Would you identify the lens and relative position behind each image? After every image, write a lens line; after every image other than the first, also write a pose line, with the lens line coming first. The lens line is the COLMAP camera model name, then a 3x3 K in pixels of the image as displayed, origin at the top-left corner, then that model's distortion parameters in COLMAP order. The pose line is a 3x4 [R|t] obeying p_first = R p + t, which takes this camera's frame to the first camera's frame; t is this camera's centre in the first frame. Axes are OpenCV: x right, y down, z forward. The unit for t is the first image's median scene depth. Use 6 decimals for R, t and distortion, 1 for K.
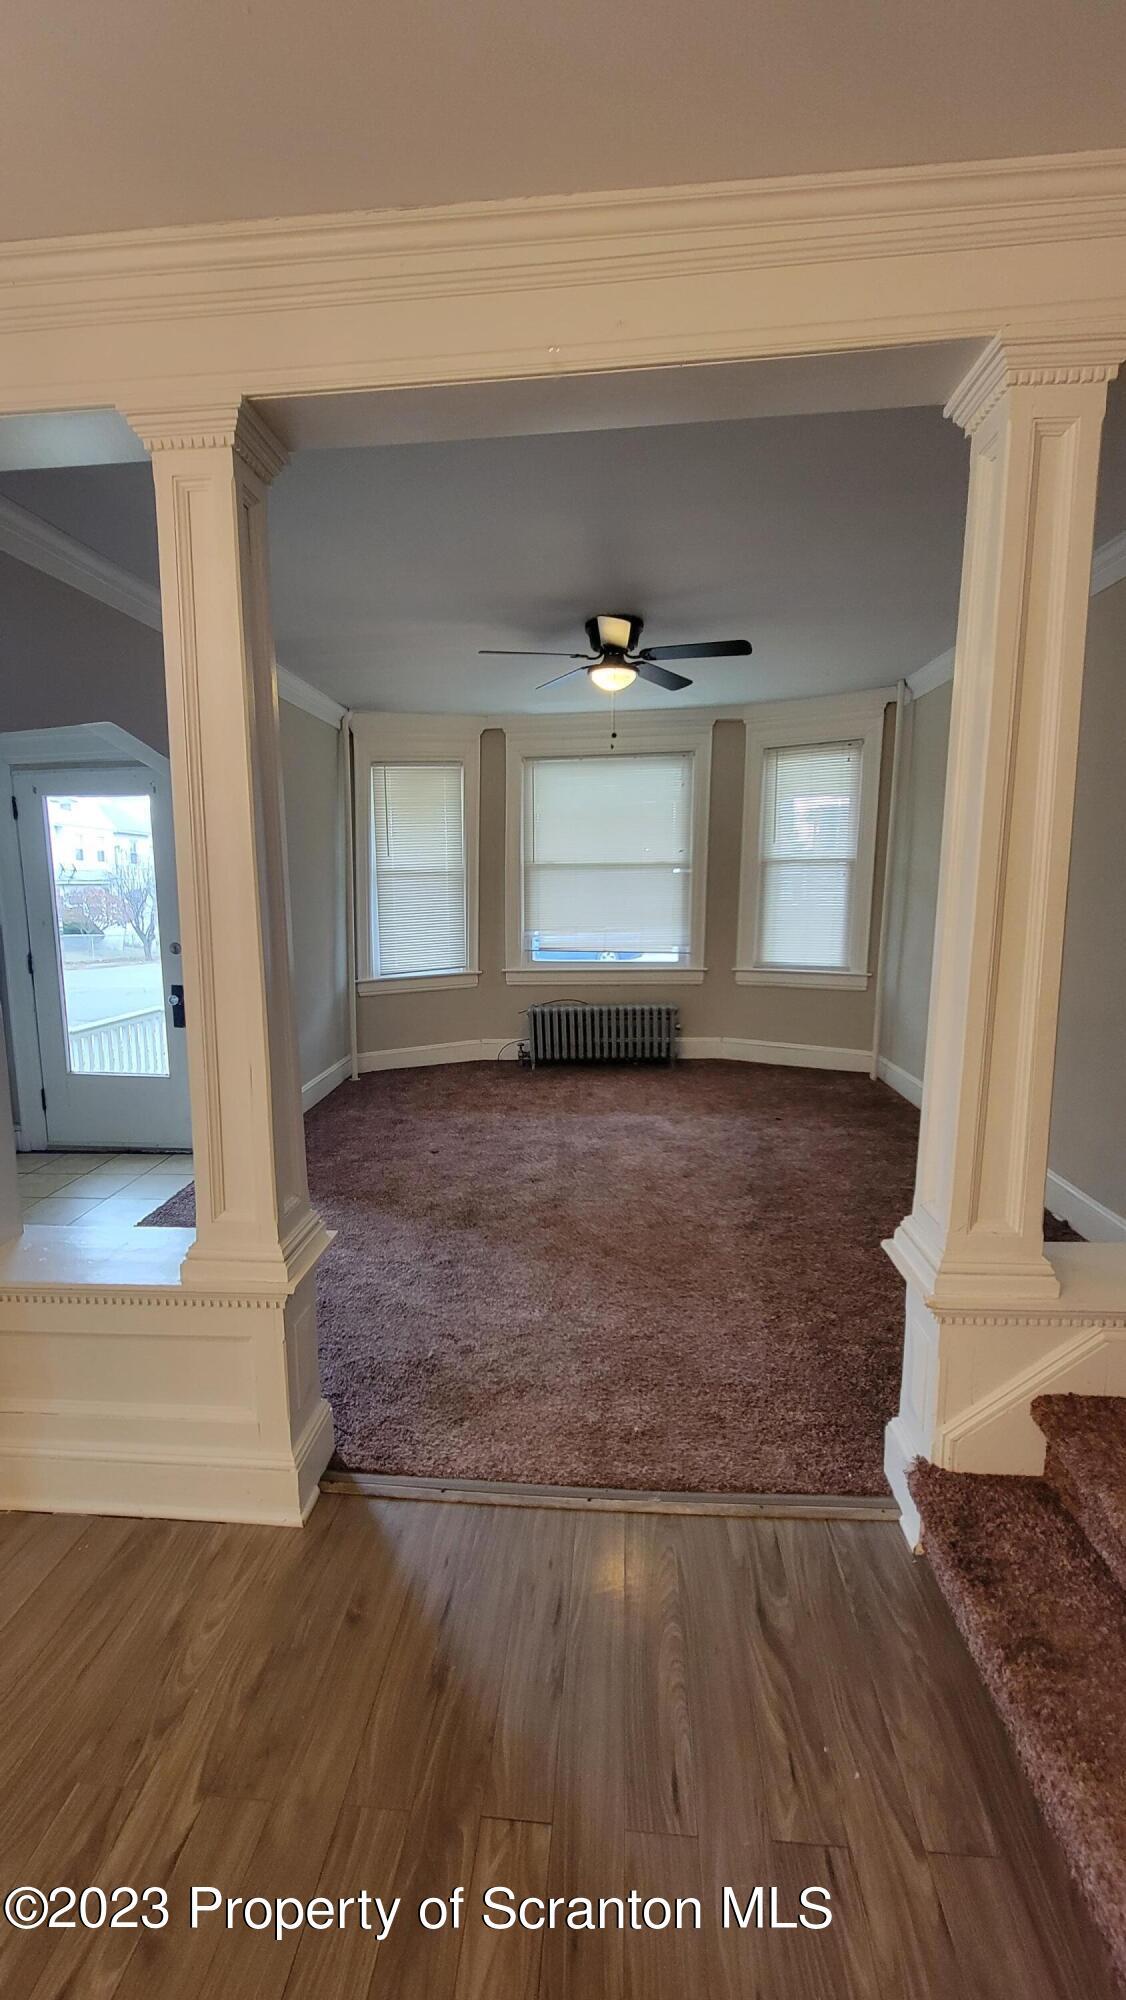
lens RADIAL K [[817.6, 0, 543.9], [0, 817.6, 1005.5], [0, 0, 1]] dist [-0.003683, -0.000414]
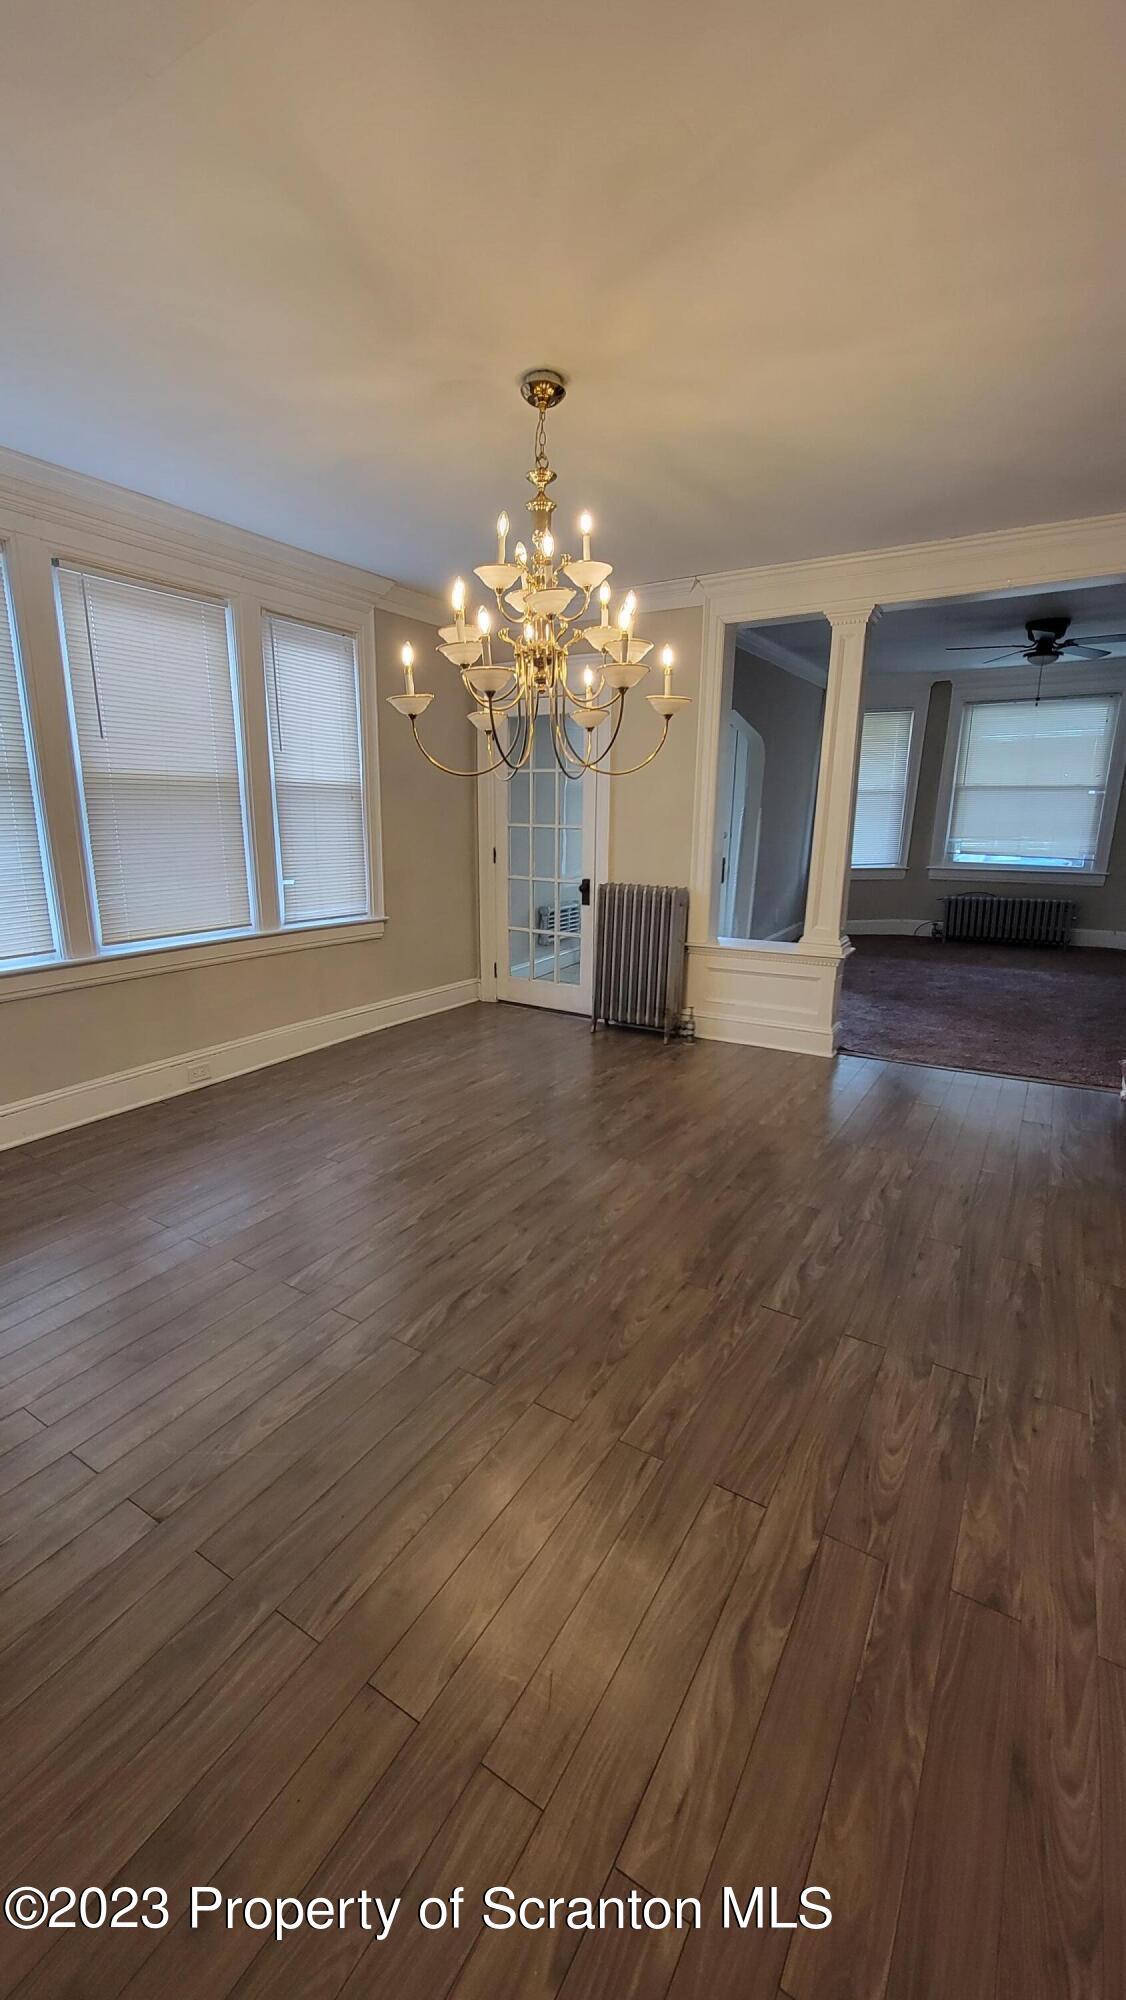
lens RADIAL K [[817.6, 0, 543.9], [0, 817.6, 1005.5], [0, 0, 1]] dist [-0.003683, -0.000414]
pose [[0.894605, 0.118055, -0.430982, -0.010022], [-0.078847, 0.991041, 0.107800, 0.094125], [0.439847, -0.062457, 0.895898, -0.530228]]
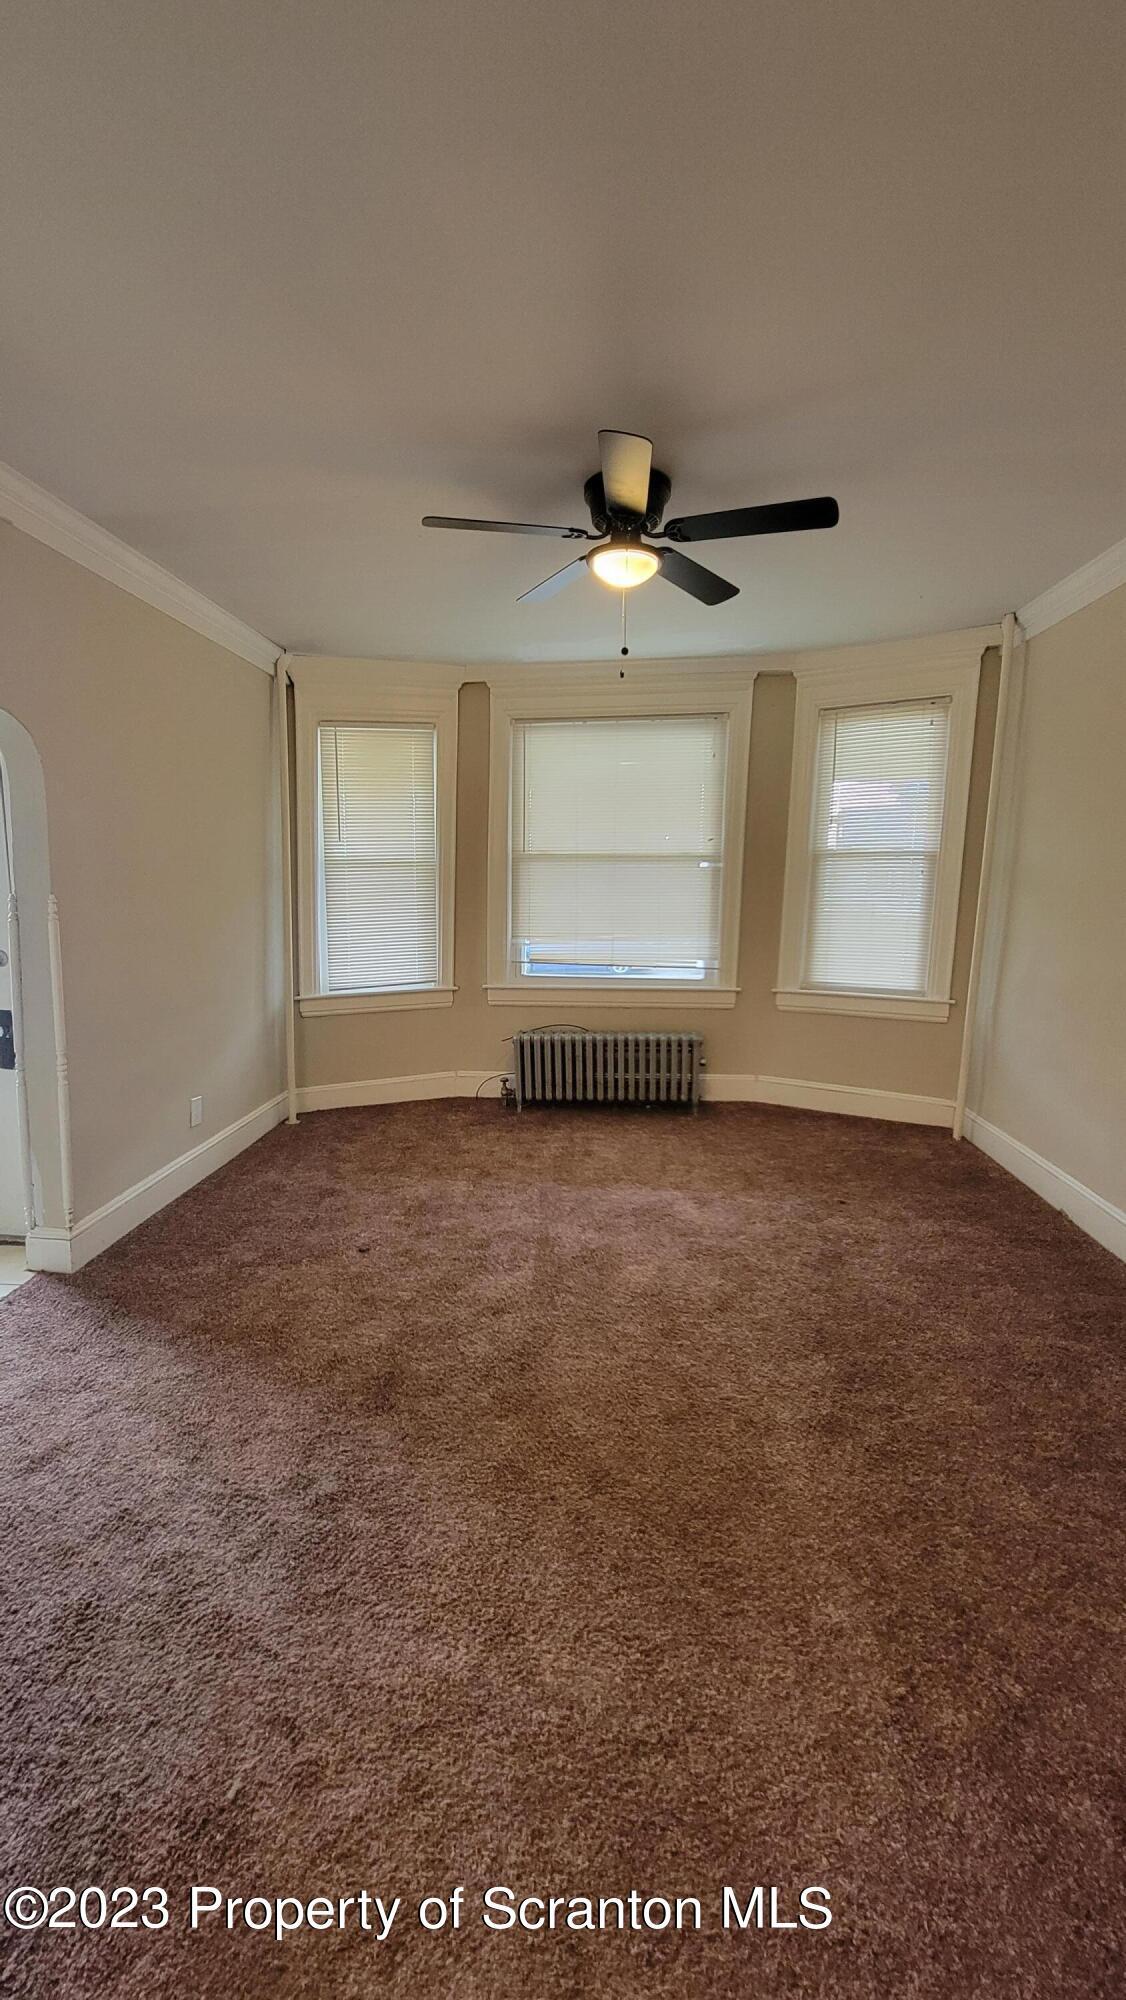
lens RADIAL K [[817.6, 0, 543.9], [0, 817.6, 1005.5], [0, 0, 1]] dist [-0.003683, -0.000414]
pose [[0.999750, 0.016760, -0.014812, 0.022954], [-0.016782, 0.999858, -0.001410, -0.026838], [0.014786, 0.001658, 0.999889, 0.221543]]
